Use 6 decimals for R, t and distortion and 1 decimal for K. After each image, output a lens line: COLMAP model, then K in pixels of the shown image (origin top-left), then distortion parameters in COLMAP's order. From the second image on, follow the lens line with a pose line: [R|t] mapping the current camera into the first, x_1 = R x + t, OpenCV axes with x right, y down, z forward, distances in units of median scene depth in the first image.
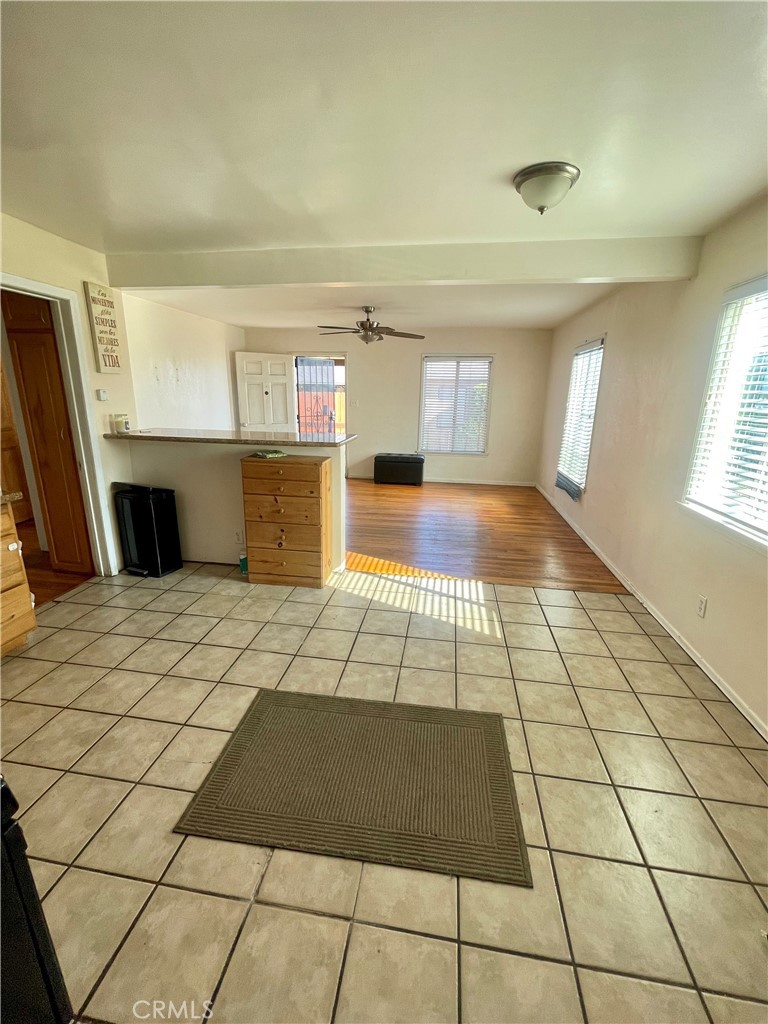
lens RADIAL K [[415.2, 0, 384.0], [0, 415.2, 512.0], [0, 0, 1]] dist [-0.000610, -0.000174]
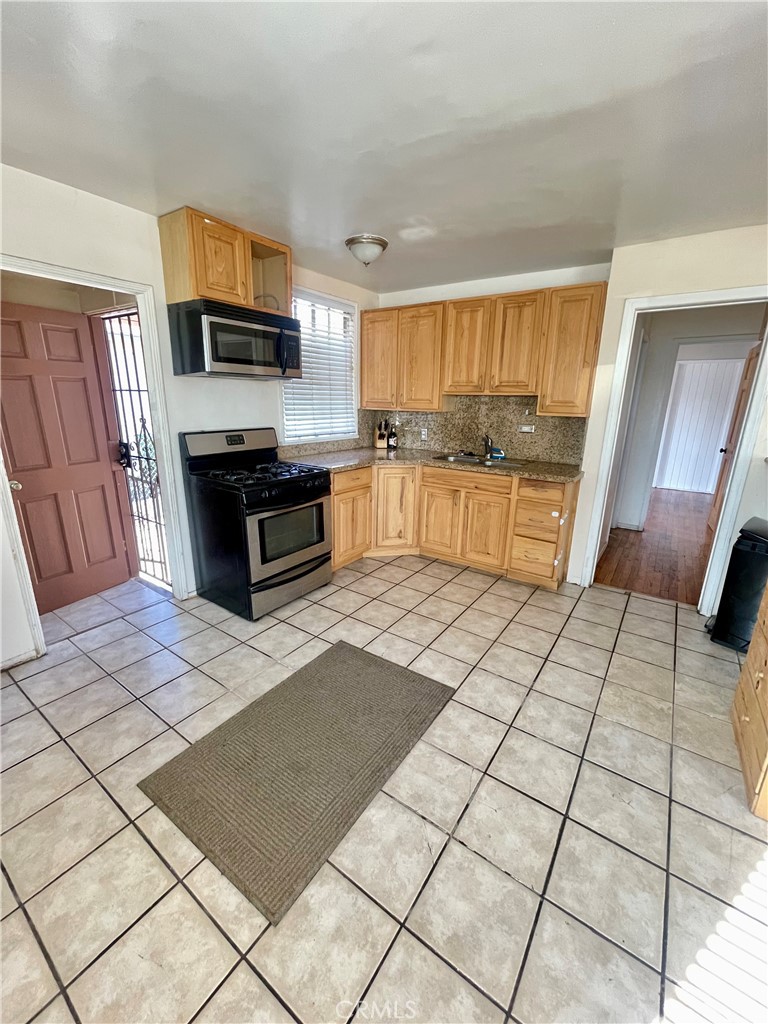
lens RADIAL K [[415.2, 0, 384.0], [0, 415.2, 512.0], [0, 0, 1]] dist [-0.000610, -0.000174]
pose [[-0.432177, 0.214696, -0.875859, 0.597030], [-0.274016, 0.894058, 0.354365, -0.278607], [0.859150, 0.393148, -0.327561, 1.085694]]
